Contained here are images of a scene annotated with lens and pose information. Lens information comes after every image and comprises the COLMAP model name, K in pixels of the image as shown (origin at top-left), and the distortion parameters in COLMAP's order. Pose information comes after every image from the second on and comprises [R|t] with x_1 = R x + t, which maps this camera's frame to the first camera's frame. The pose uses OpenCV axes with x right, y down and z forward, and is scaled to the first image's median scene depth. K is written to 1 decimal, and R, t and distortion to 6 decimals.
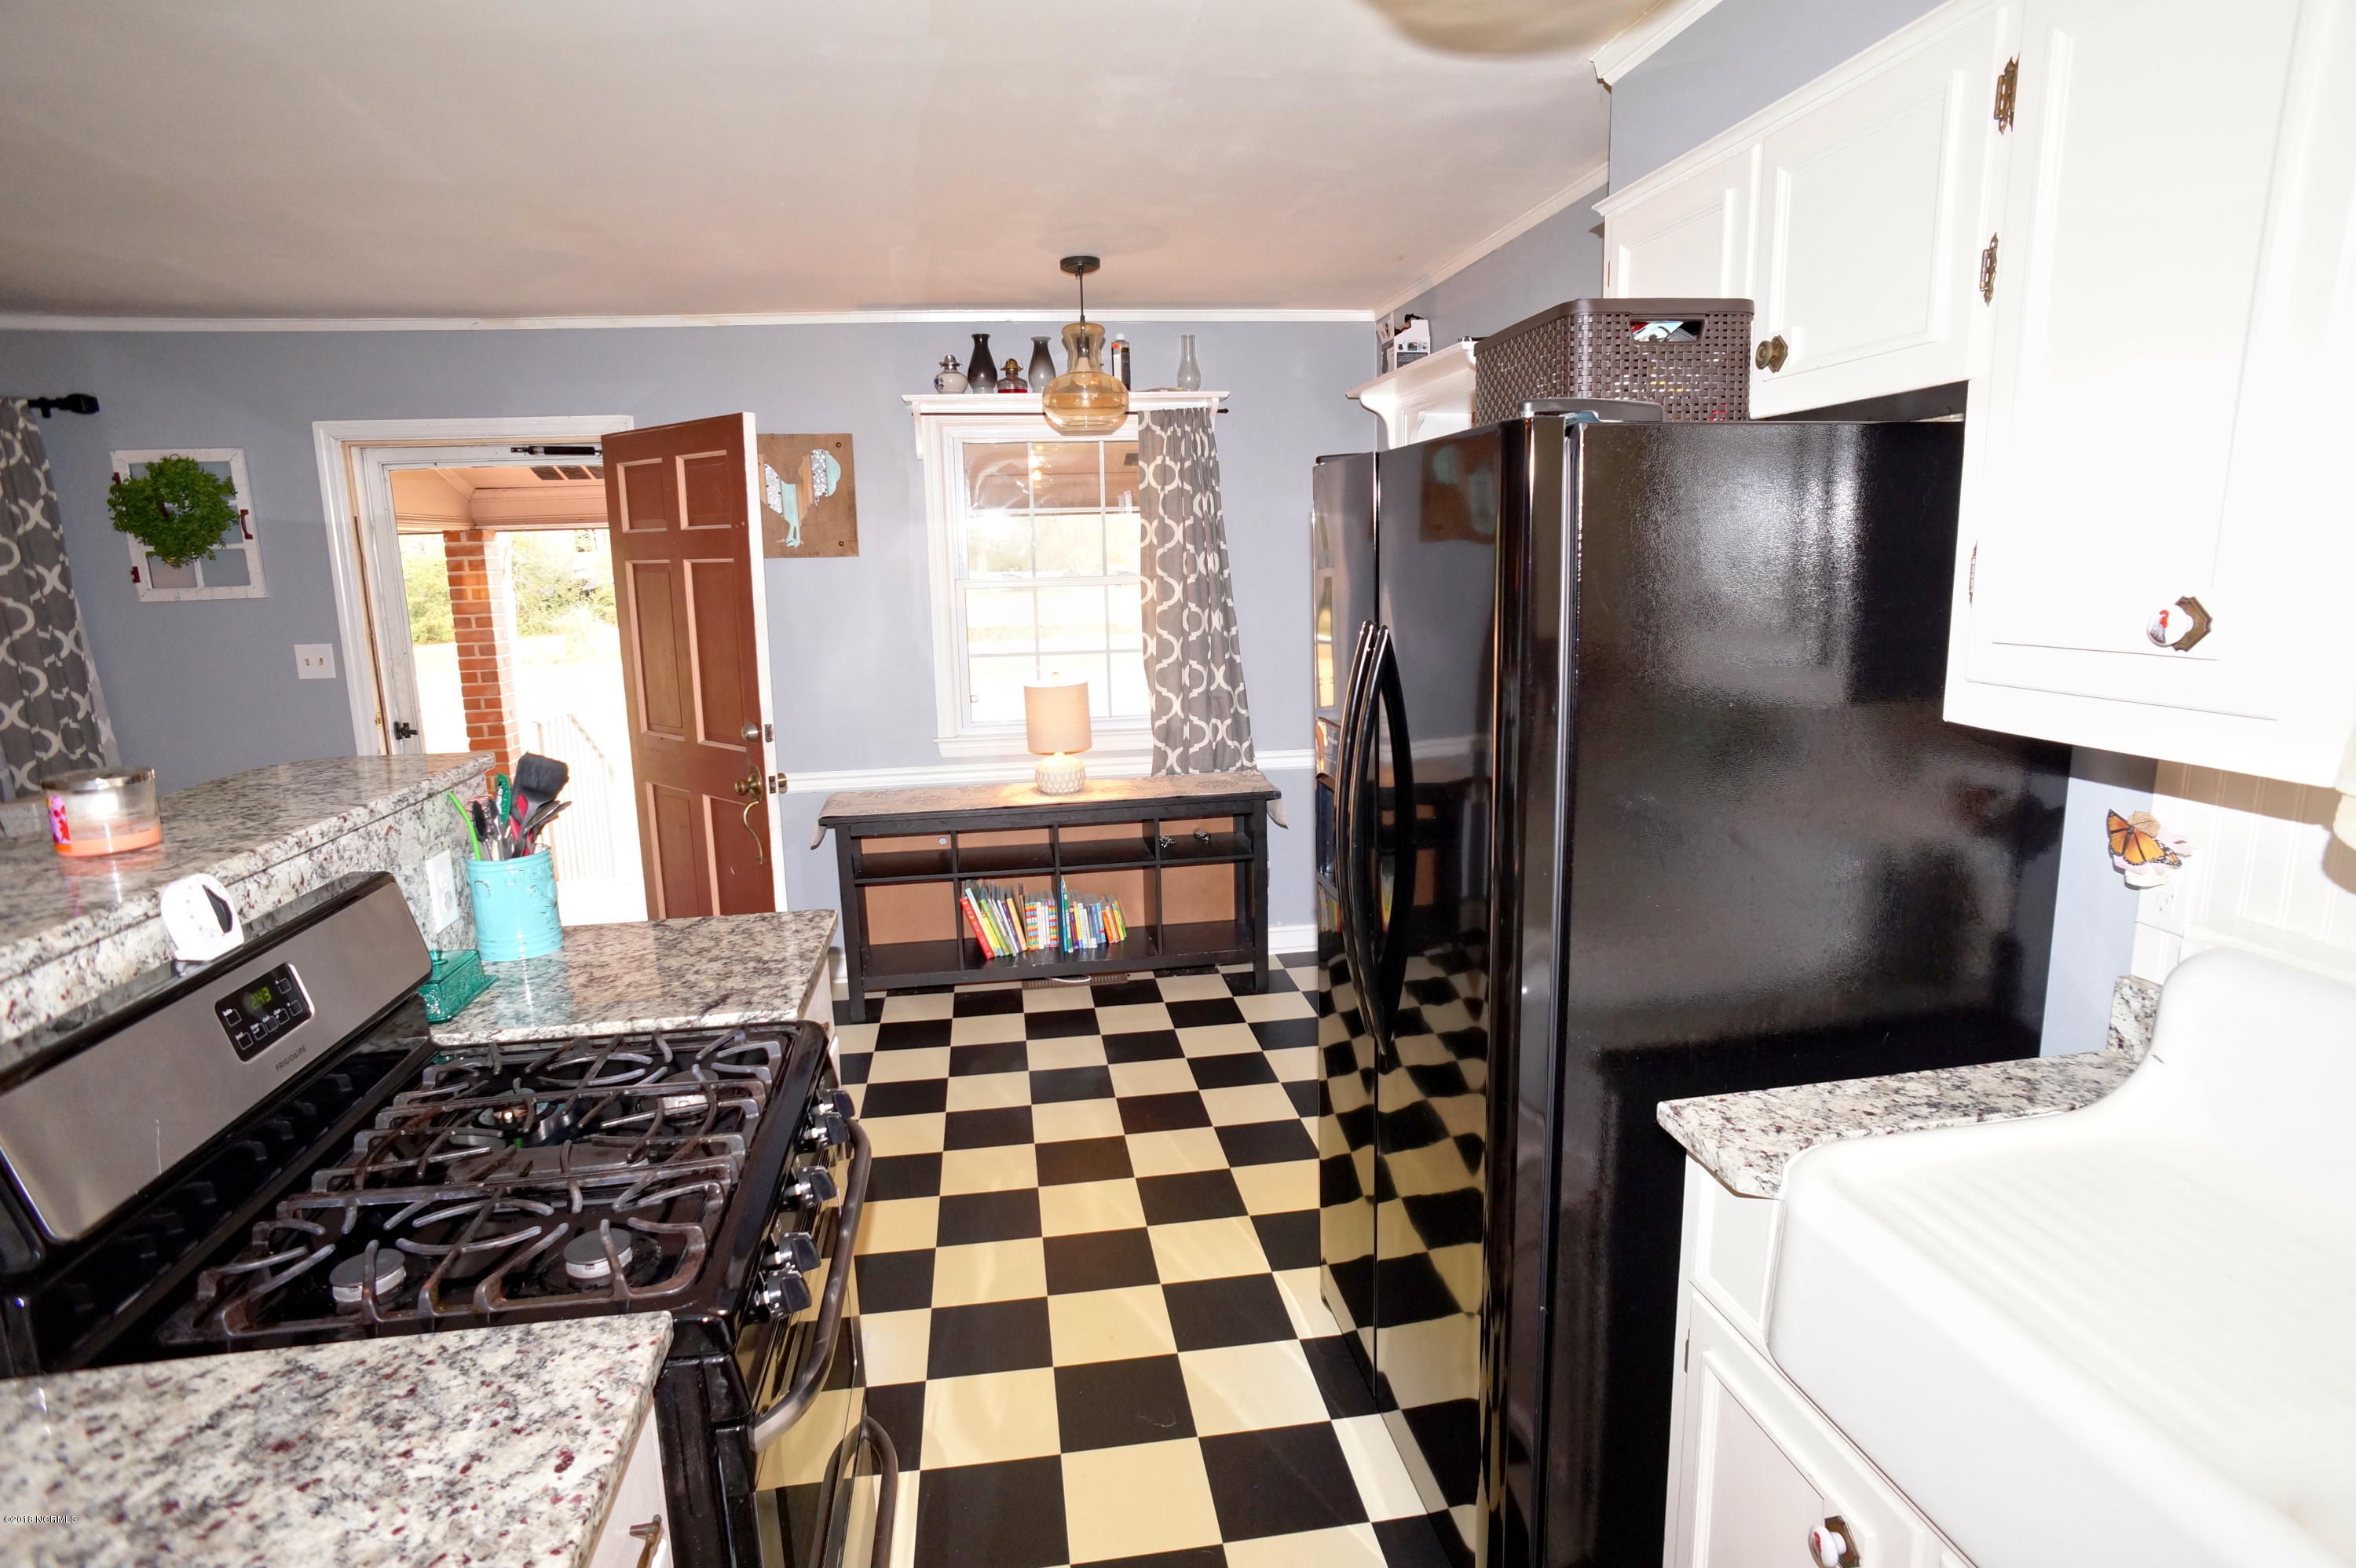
lens RADIAL K [[1247.8, 0, 1174.8], [0, 1247.8, 777.5], [0, 0, 1]] dist [-0.078800, 0.050603]
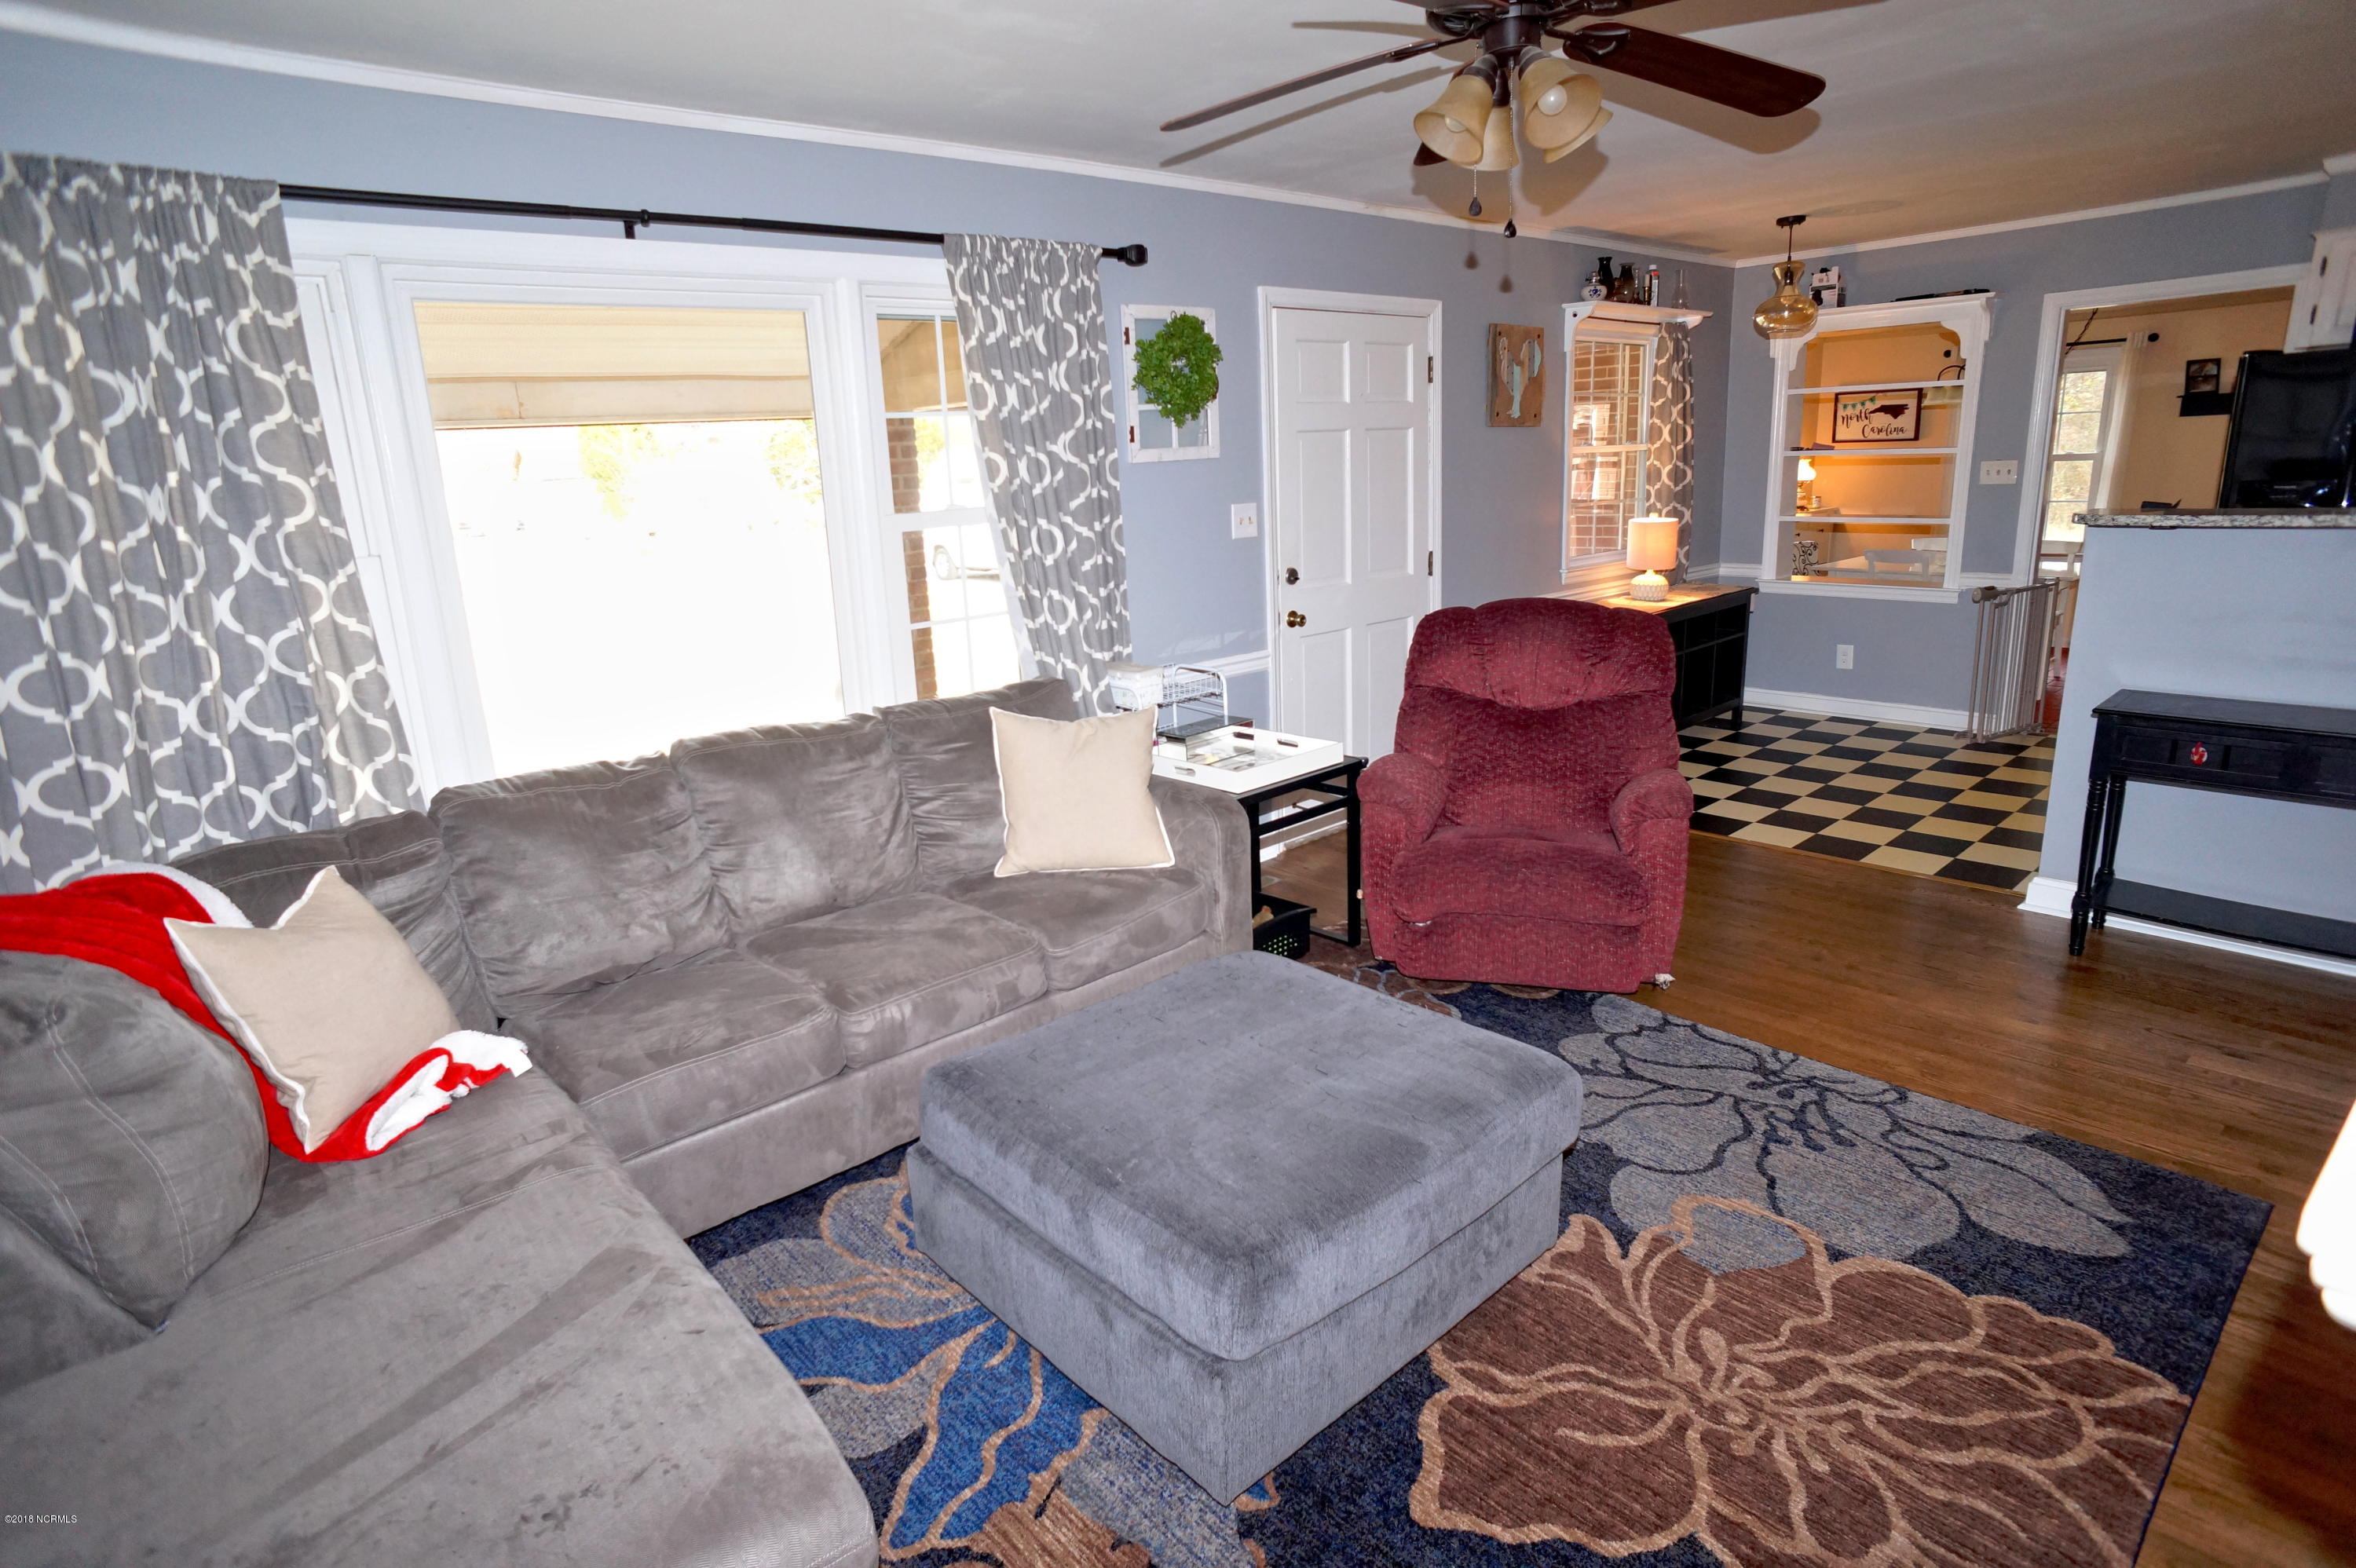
lens RADIAL K [[1247.8, 0, 1174.8], [0, 1247.8, 777.5], [0, 0, 1]] dist [-0.078800, 0.050603]
pose [[0.835440, -0.153497, 0.527711, -1.460680], [0.124790, 0.988106, 0.089854, 0.018922], [-0.535227, -0.009215, 0.844658, 0.148947]]
